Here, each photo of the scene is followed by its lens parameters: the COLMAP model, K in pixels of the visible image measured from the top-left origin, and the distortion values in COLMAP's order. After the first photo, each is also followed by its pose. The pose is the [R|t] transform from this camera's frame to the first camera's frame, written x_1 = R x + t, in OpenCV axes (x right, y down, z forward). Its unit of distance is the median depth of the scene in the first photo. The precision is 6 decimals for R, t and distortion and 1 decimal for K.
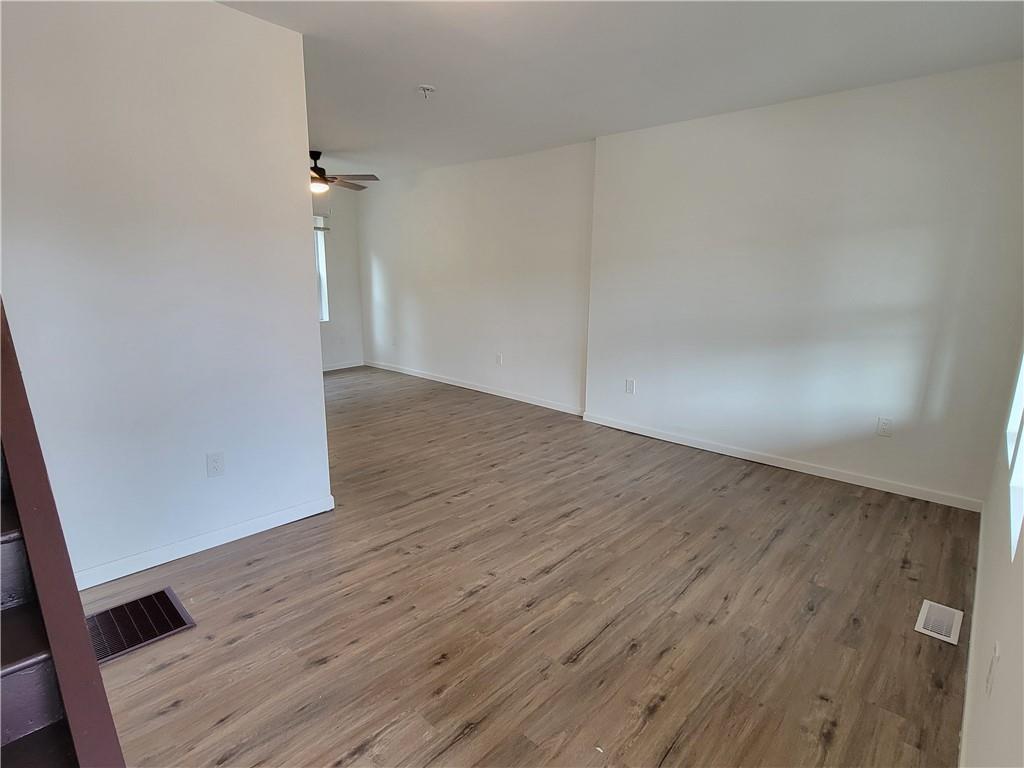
lens RADIAL K [[518.2, 0, 511.7], [0, 518.2, 384.3], [0, 0, 1]] dist [-0.005724, 0.000606]
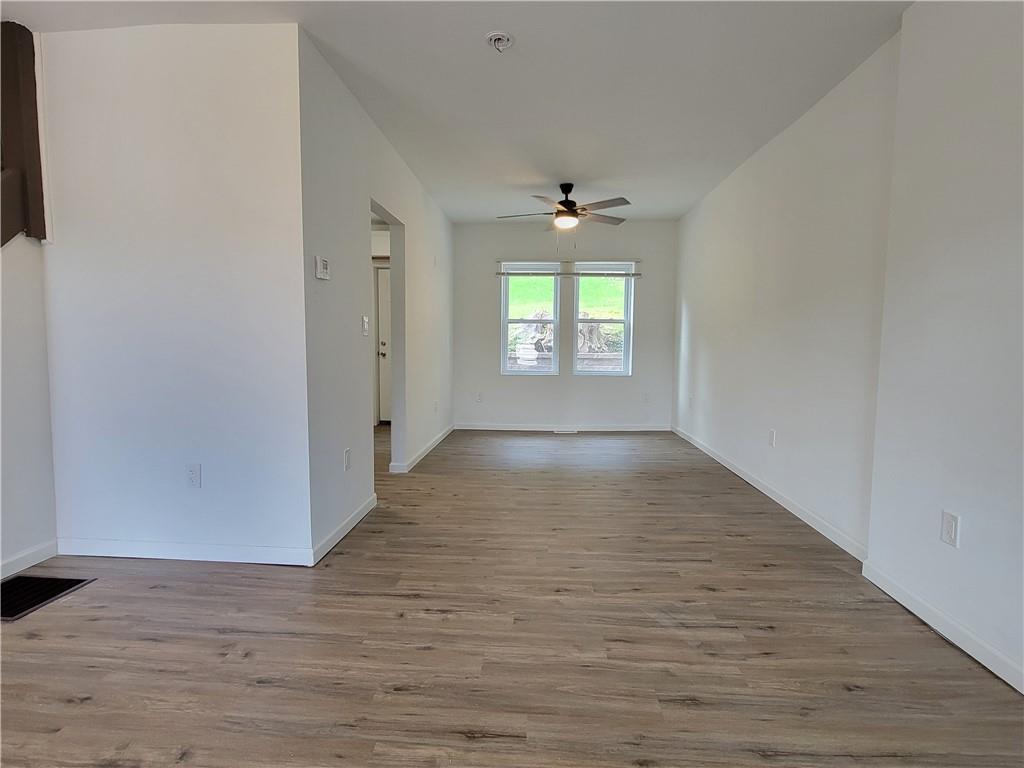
lens RADIAL K [[518.2, 0, 513.2], [0, 518.2, 384.1], [0, 0, 1]] dist [-0.005724, 0.000606]
pose [[0.643957, 0.052904, -0.763230, 0.437040], [-0.157838, 0.985332, -0.064872, -0.038697], [0.748603, 0.162241, 0.642862, 0.611015]]
